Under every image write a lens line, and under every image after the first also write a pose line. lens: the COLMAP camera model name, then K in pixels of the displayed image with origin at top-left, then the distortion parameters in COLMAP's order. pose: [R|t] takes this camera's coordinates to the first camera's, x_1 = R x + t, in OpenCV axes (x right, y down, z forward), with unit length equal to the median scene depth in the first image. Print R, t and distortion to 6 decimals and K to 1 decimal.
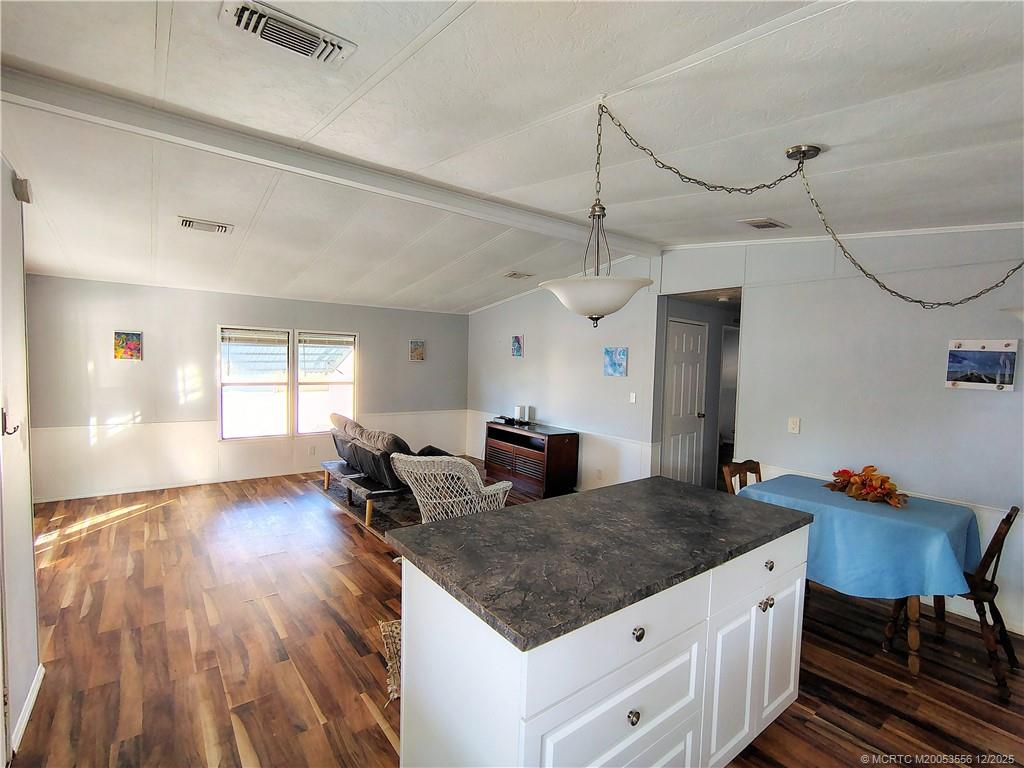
lens RADIAL K [[479.5, 0, 512.0], [0, 479.5, 384.0], [0, 0, 1]] dist [0.000382, 0.000347]
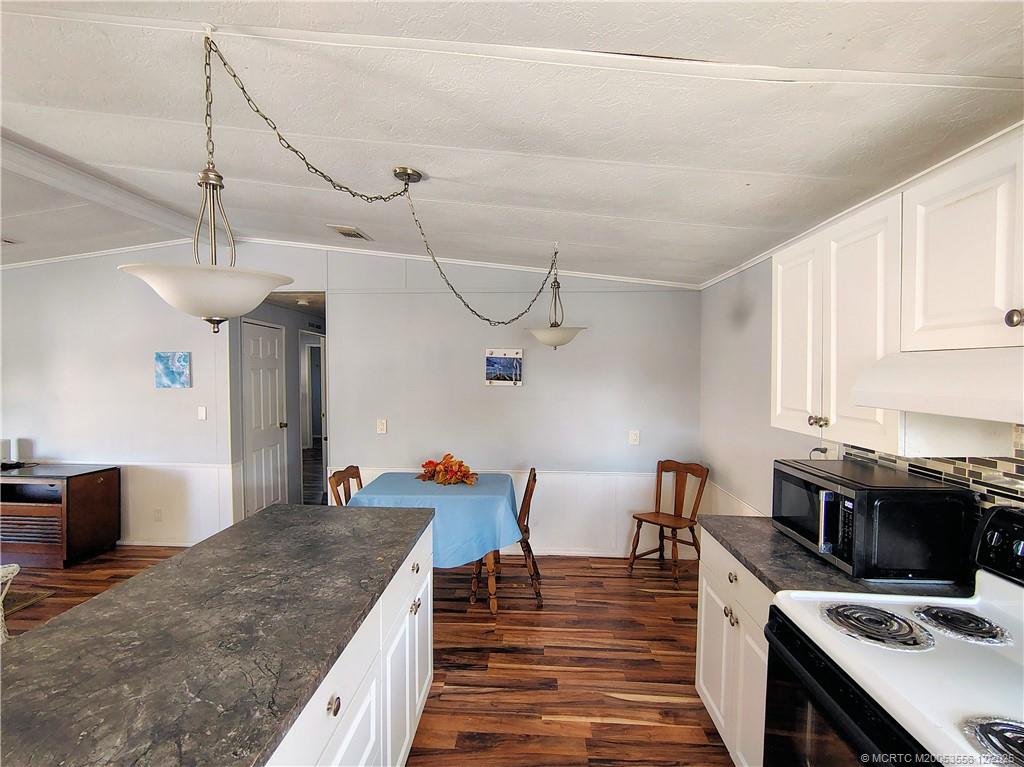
lens RADIAL K [[487.8, 0, 509.0], [0, 487.8, 387.3], [0, 0, 1]] dist [-0.001658, 0.001584]
pose [[0.650193, -0.050656, 0.758078, -0.081259], [0.049761, 0.998472, 0.024040, -0.020226], [-0.758138, 0.022092, 0.651720, 0.108547]]
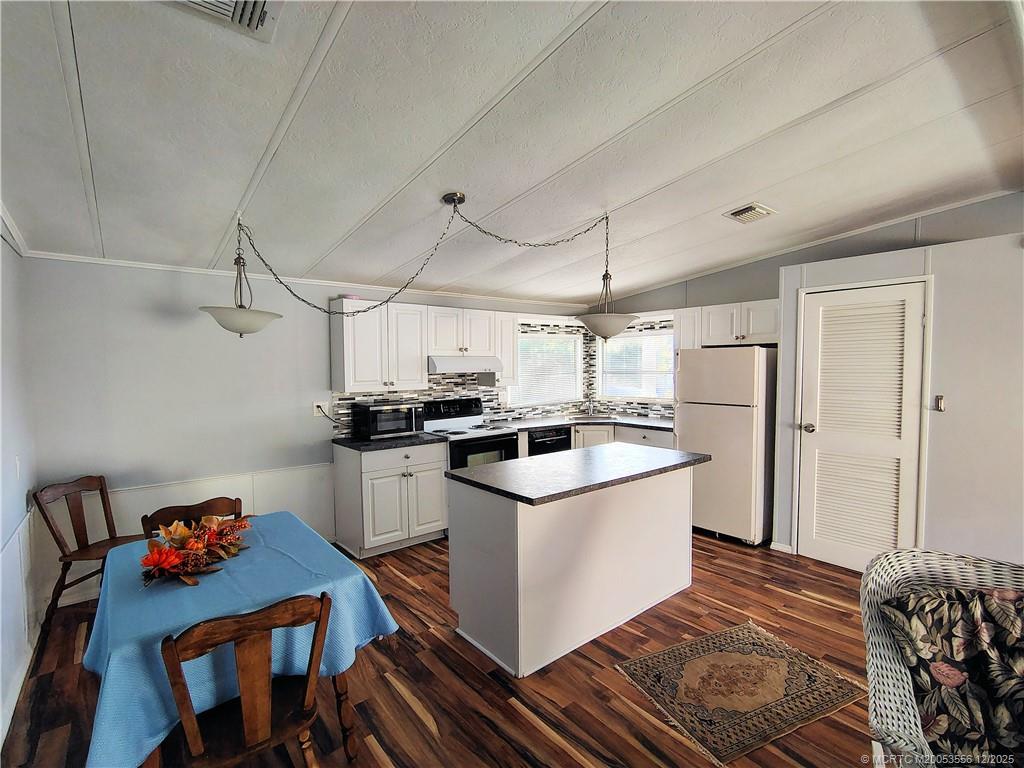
lens RADIAL K [[479.5, 0, 512.0], [0, 479.5, 384.0], [0, 0, 1]] dist [0.000382, 0.000347]
pose [[-0.999387, -0.020872, -0.028105, 0.405149], [-0.023301, 0.995755, 0.089041, -0.089550], [0.026127, 0.089642, -0.995631, 1.973552]]
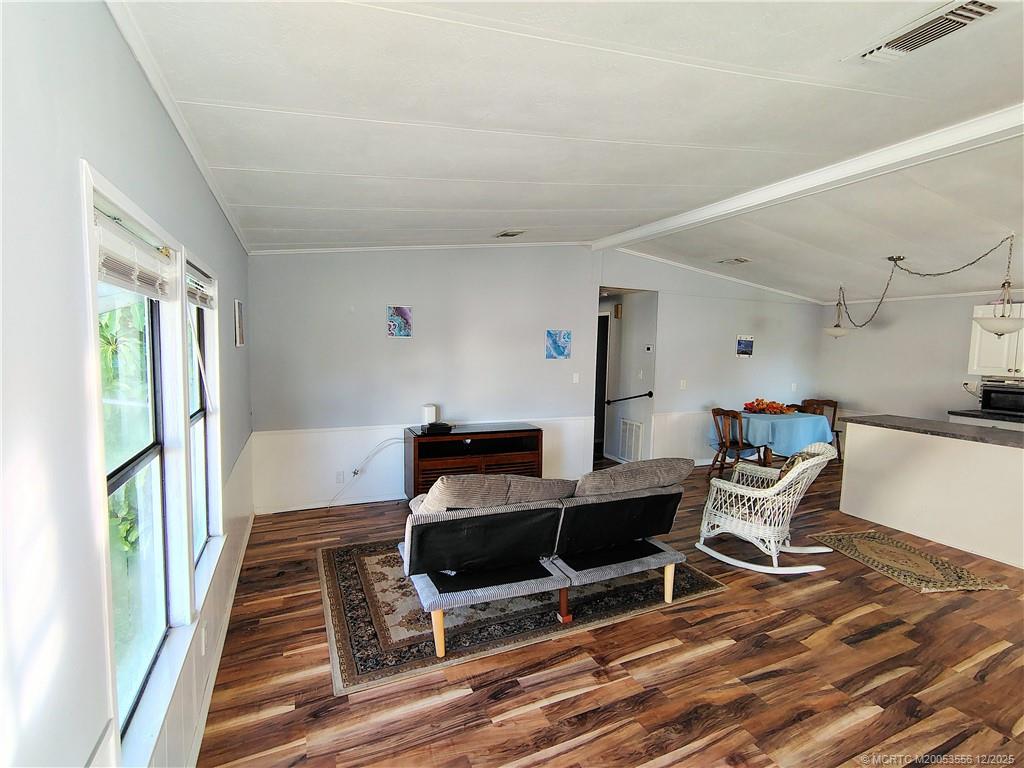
lens RADIAL K [[479.5, 0, 512.0], [0, 479.5, 384.0], [0, 0, 1]] dist [0.000382, 0.000347]
pose [[0.225063, -0.099569, 0.969243, -1.723792], [0.032447, 0.994979, 0.094679, -0.136519], [-0.973804, 0.010141, 0.227164, 1.891372]]
